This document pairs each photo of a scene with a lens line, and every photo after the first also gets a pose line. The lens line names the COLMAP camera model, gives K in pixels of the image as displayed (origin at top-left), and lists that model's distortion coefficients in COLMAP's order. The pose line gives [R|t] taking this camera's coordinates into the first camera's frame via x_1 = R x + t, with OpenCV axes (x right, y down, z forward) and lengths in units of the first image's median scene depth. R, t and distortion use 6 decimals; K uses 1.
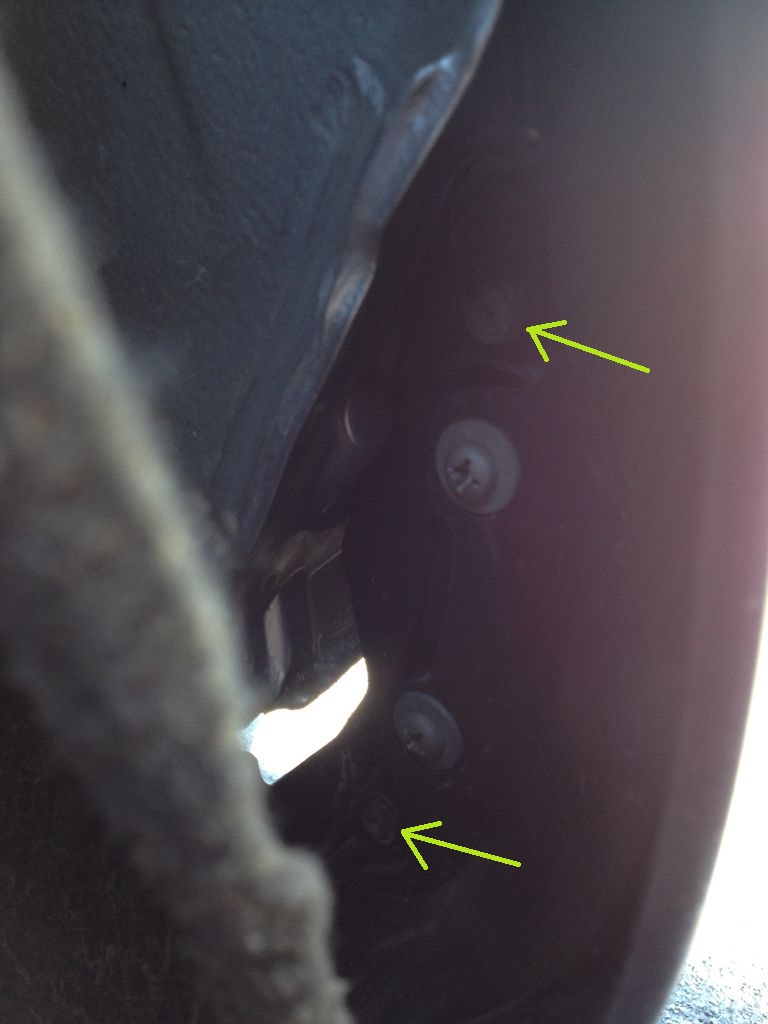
lens RADIAL K [[947.5, 0, 384.0], [0, 947.5, 512.0], [0, 0, 1]] dist [0.077685, -0.204411]
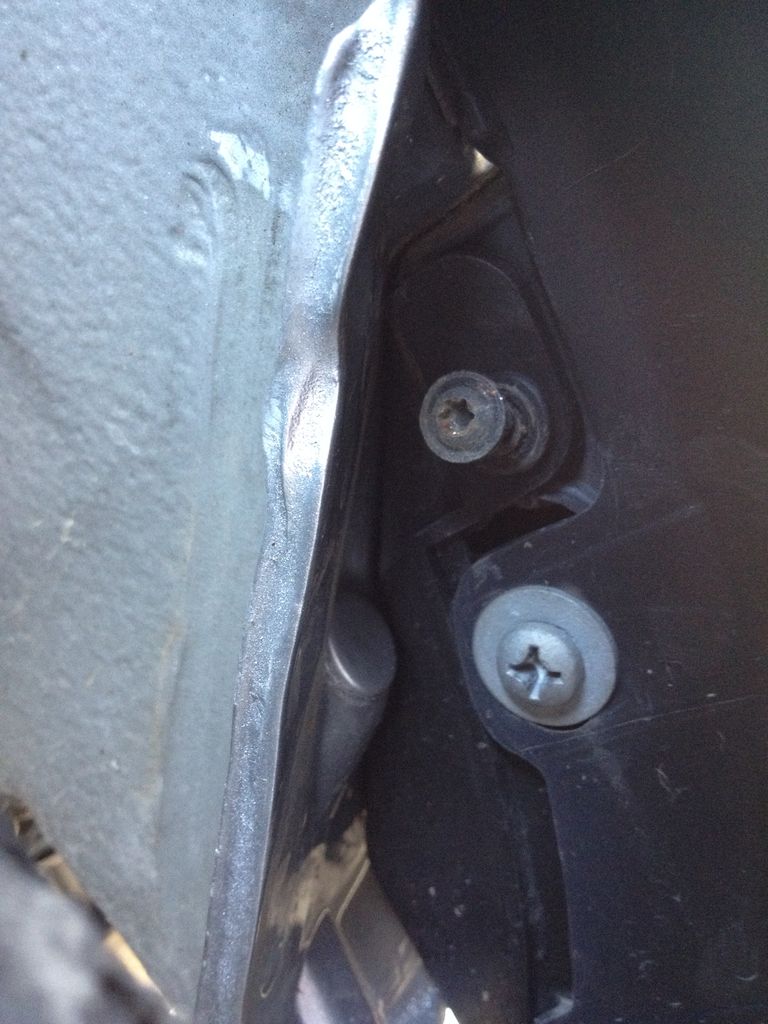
lens RADIAL K [[947.5, 0, 384.0], [0, 947.5, 512.0], [0, 0, 1]] dist [0.077685, -0.204411]
pose [[0.940776, -0.297518, 0.162554, -0.089202], [0.332943, 0.901206, -0.277446, 0.009744], [-0.063950, 0.315135, 0.946890, 0.339595]]
